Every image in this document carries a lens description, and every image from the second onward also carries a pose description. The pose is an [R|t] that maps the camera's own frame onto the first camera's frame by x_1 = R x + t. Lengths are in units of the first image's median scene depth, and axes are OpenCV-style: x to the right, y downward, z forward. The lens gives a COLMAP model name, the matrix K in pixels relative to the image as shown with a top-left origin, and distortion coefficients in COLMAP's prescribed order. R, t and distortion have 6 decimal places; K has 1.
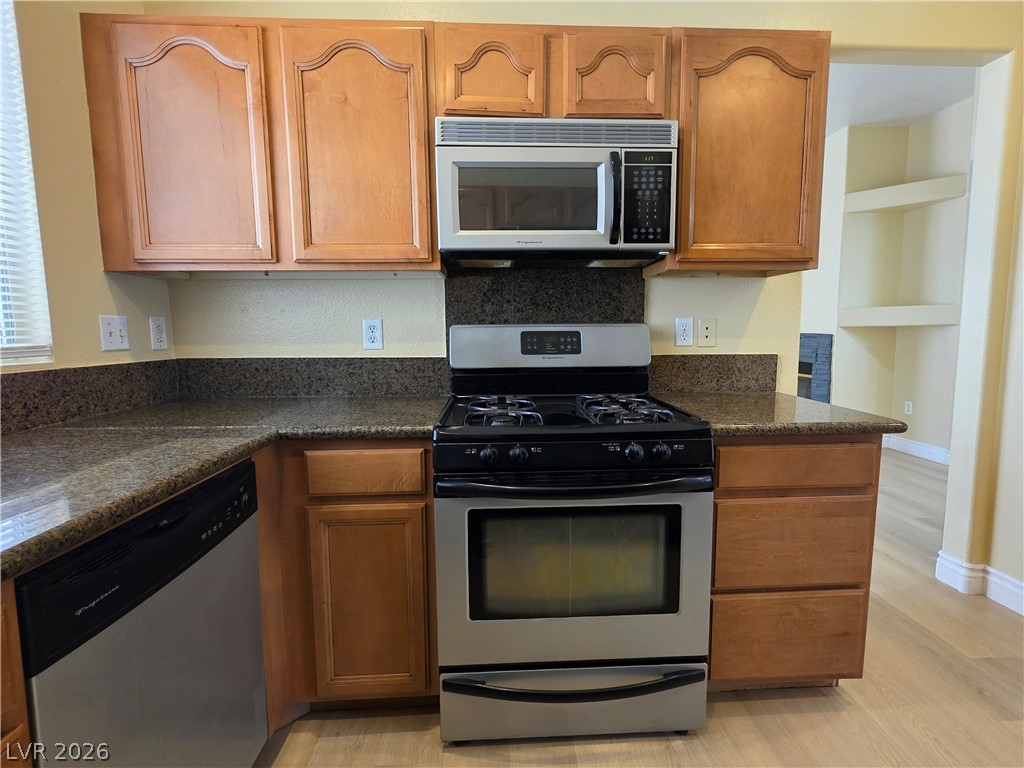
lens RADIAL K [[488.3, 0, 514.7], [0, 488.3, 383.7], [0, 0, 1]] dist [0.000928, -0.000080]
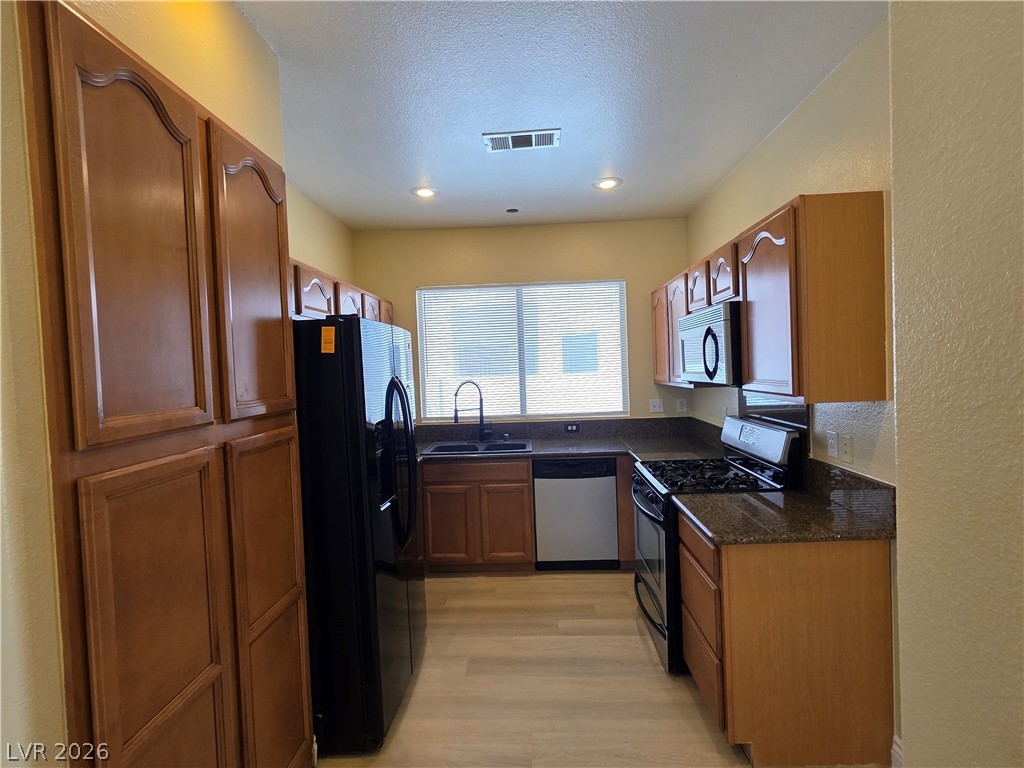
lens RADIAL K [[488.3, 0, 512.4], [0, 488.3, 383.0], [0, 0, 1]] dist [0.000928, -0.000080]
pose [[-0.104292, 0.044436, -0.993554, 1.805555], [-0.067801, 0.996360, 0.051678, -0.301669], [0.992233, 0.072753, -0.100900, 0.483157]]
